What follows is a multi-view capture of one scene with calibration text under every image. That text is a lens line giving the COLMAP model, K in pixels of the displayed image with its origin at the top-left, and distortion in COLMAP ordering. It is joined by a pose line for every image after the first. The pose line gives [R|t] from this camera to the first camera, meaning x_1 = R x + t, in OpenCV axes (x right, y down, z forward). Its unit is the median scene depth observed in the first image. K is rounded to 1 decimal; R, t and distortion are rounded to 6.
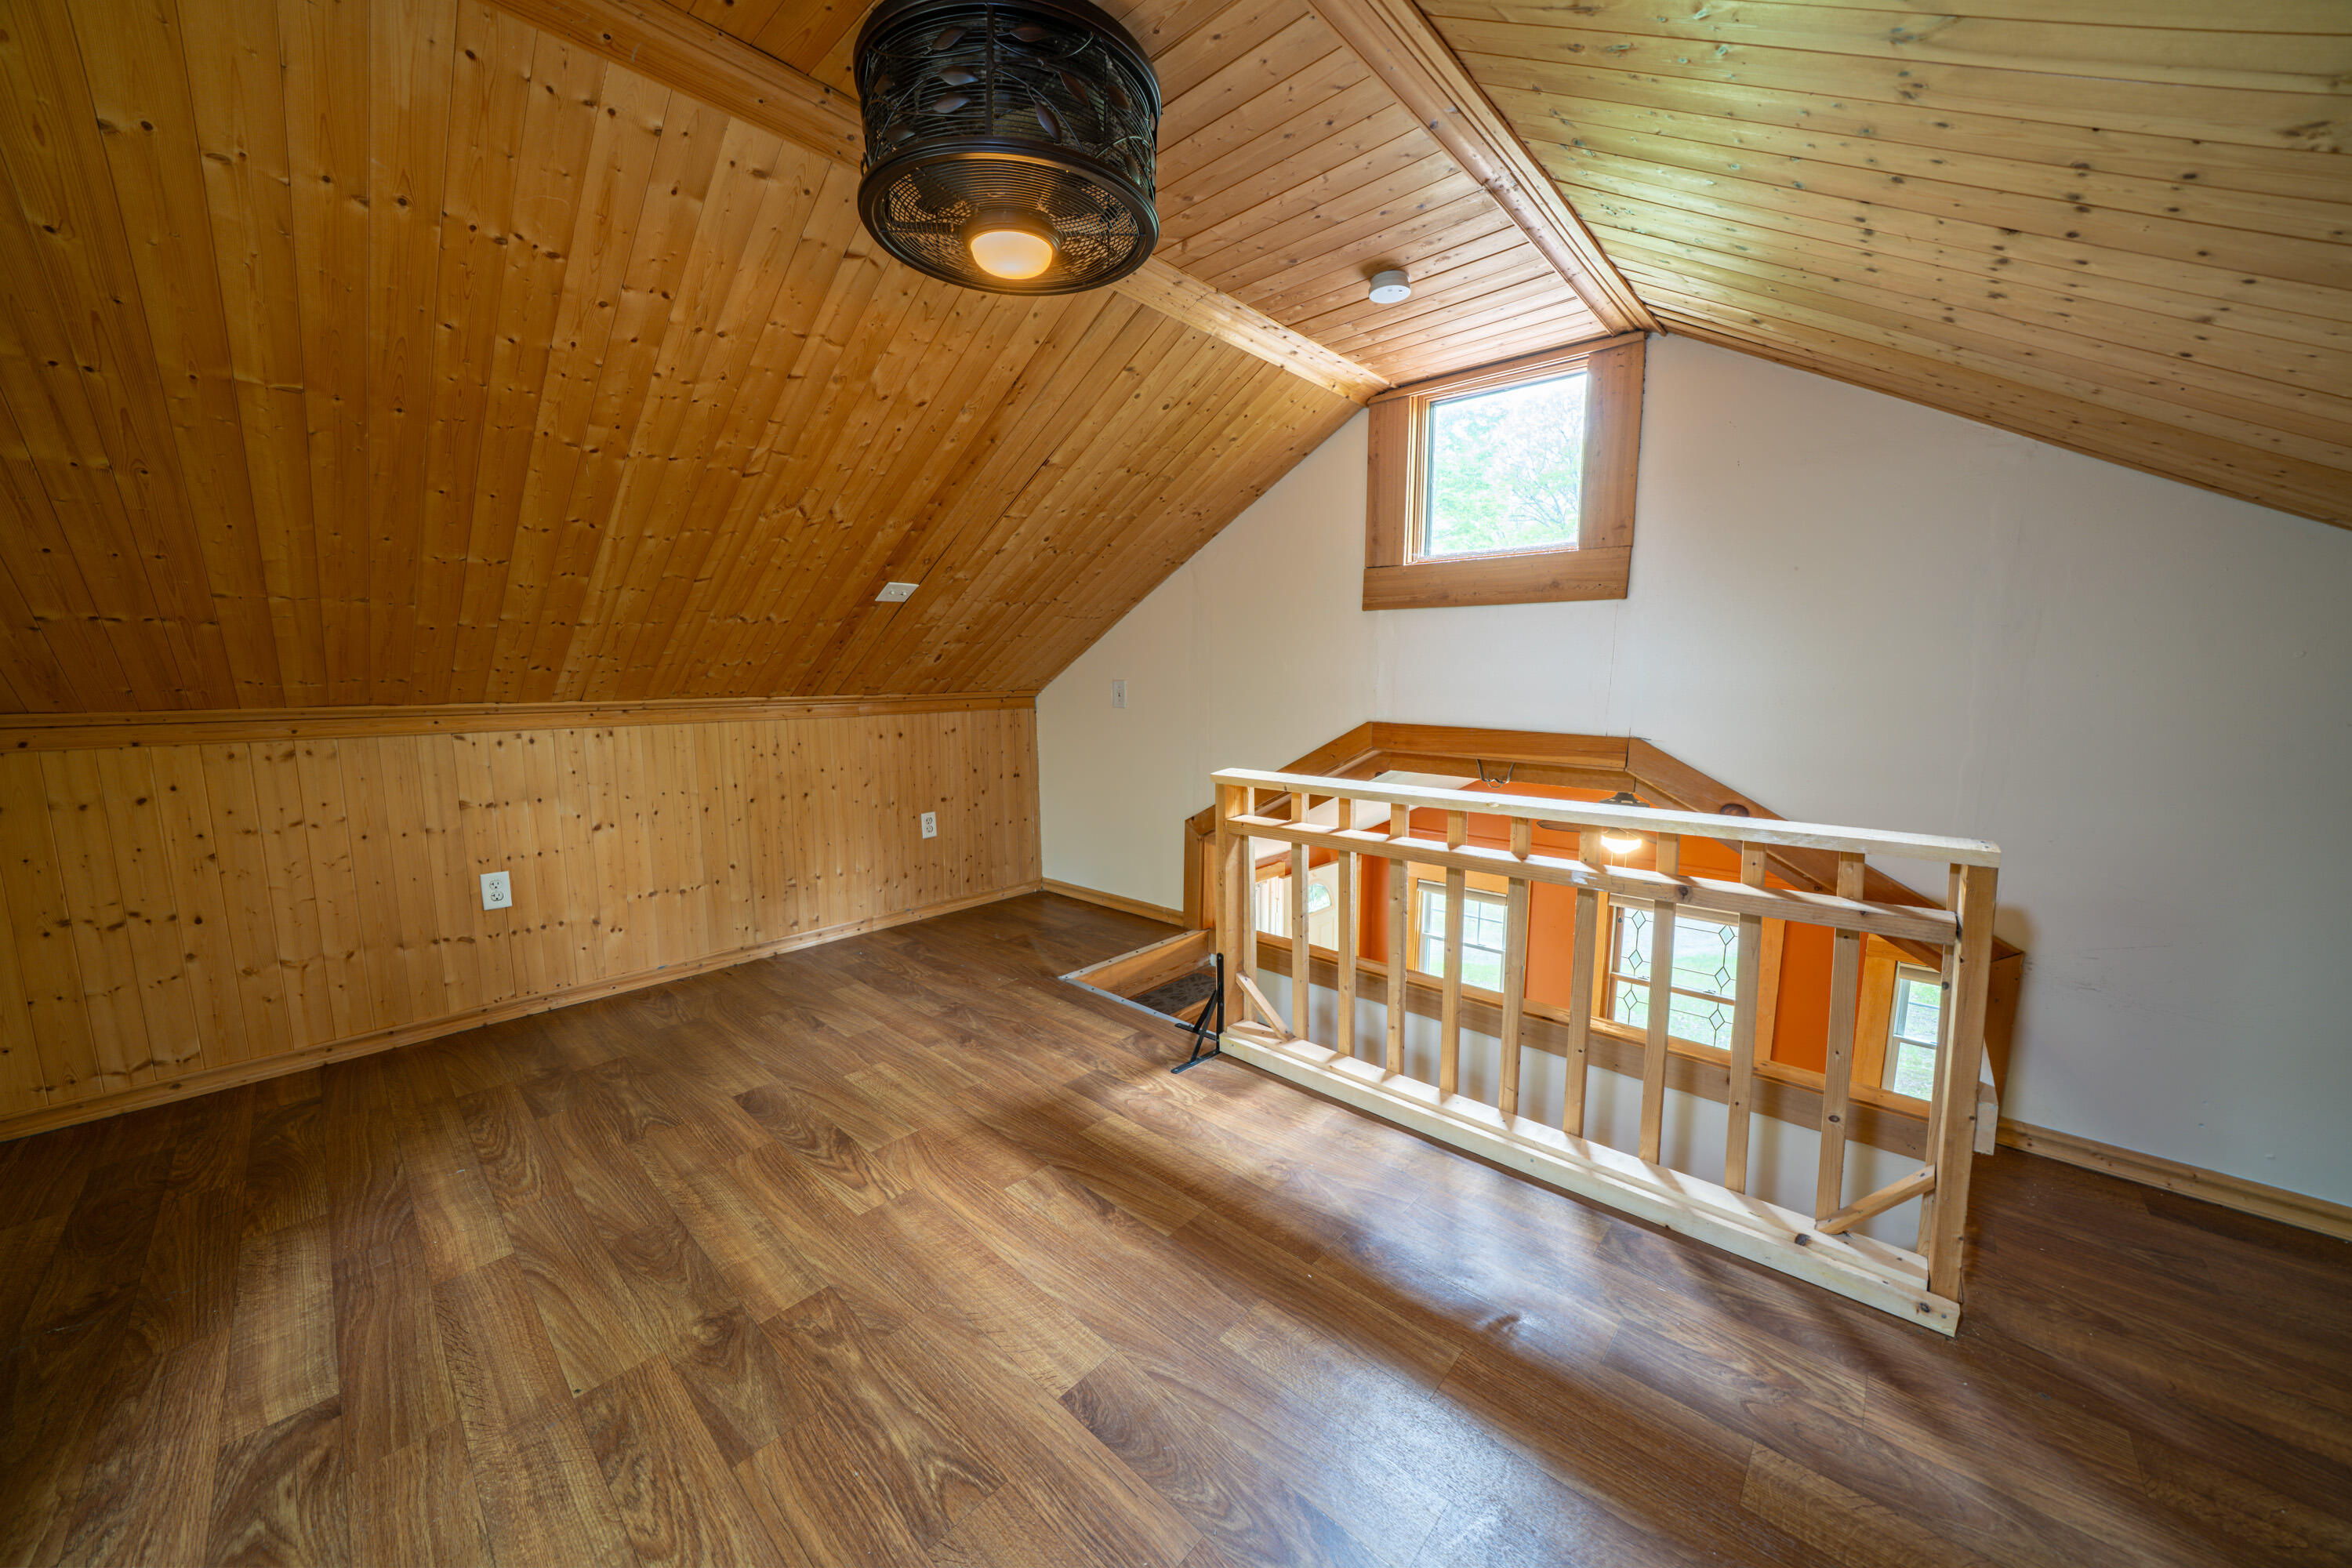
lens RADIAL K [[806.0, 0, 1173.4], [0, 806.0, 751.8], [0, 0, 1]] dist [-0.012351, 0.000028]
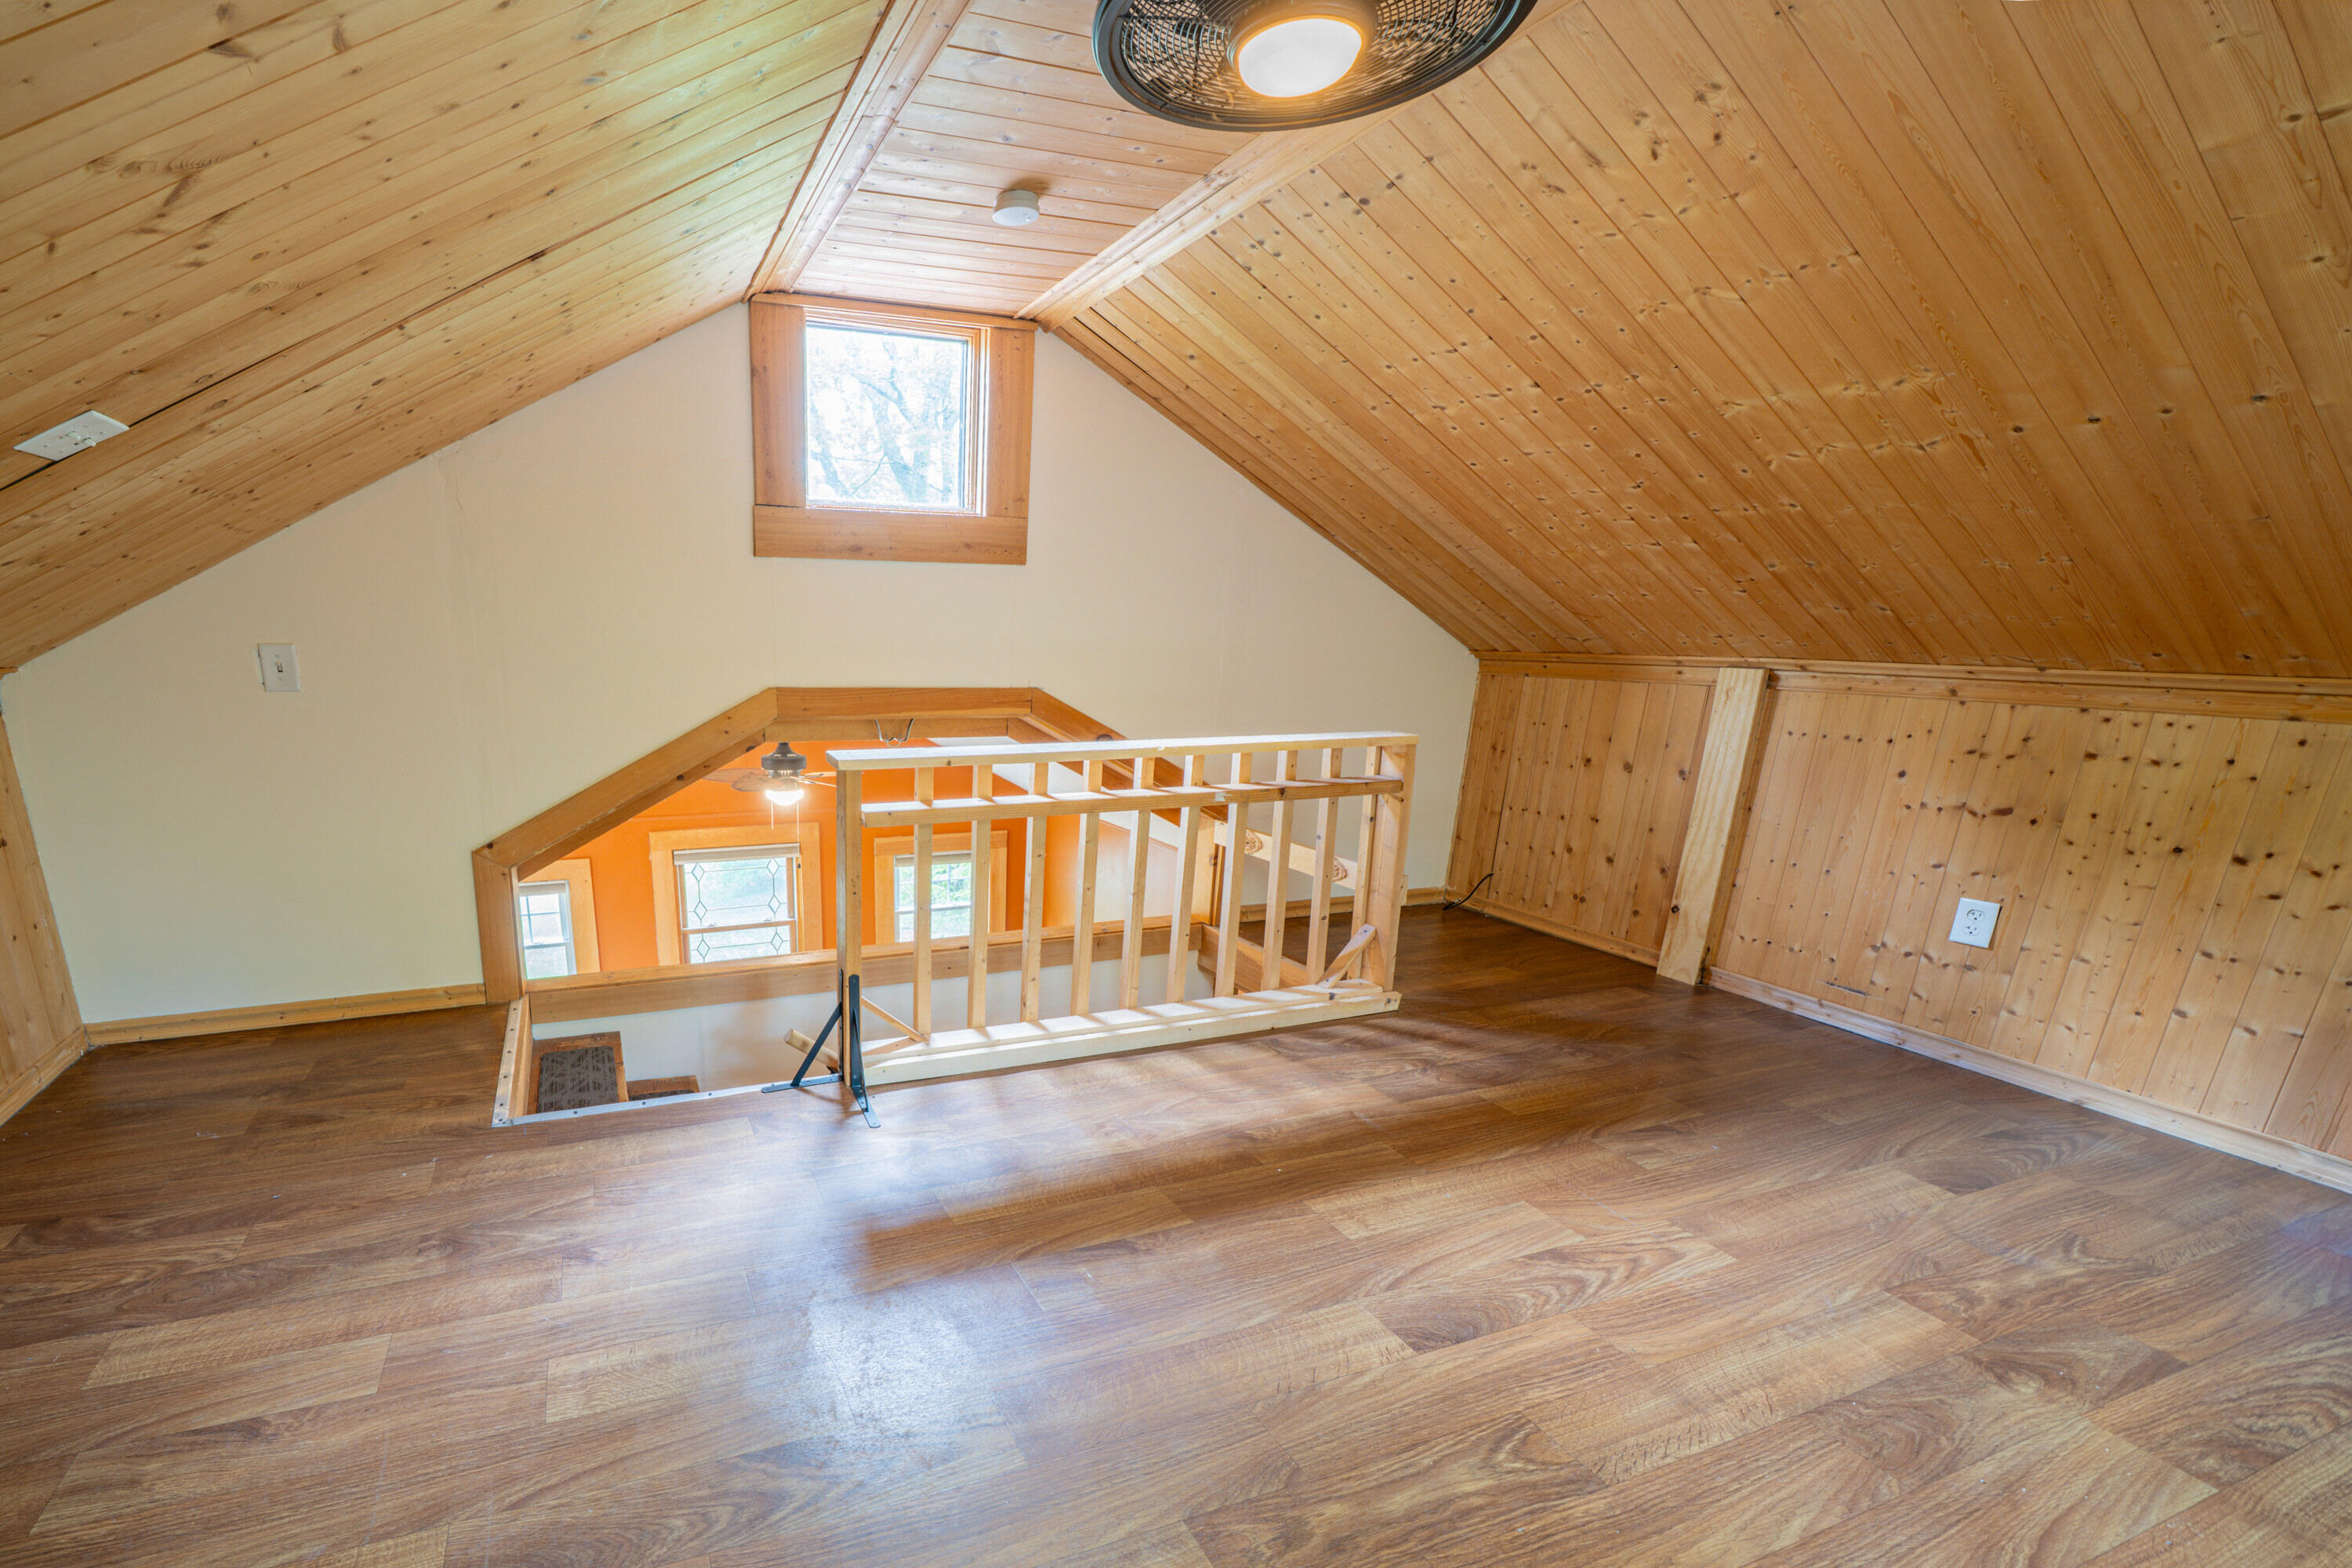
lens RADIAL K [[1021.7, 0, 541.1], [0, 1021.7, 837.4], [0, 0, 1]] dist [-0.018699, 0.000561]
pose [[0.544875, -0.165192, 0.822084, -1.075880], [0.082428, 0.986206, 0.143538, -0.073973], [-0.834456, -0.010447, 0.550975, 0.782920]]
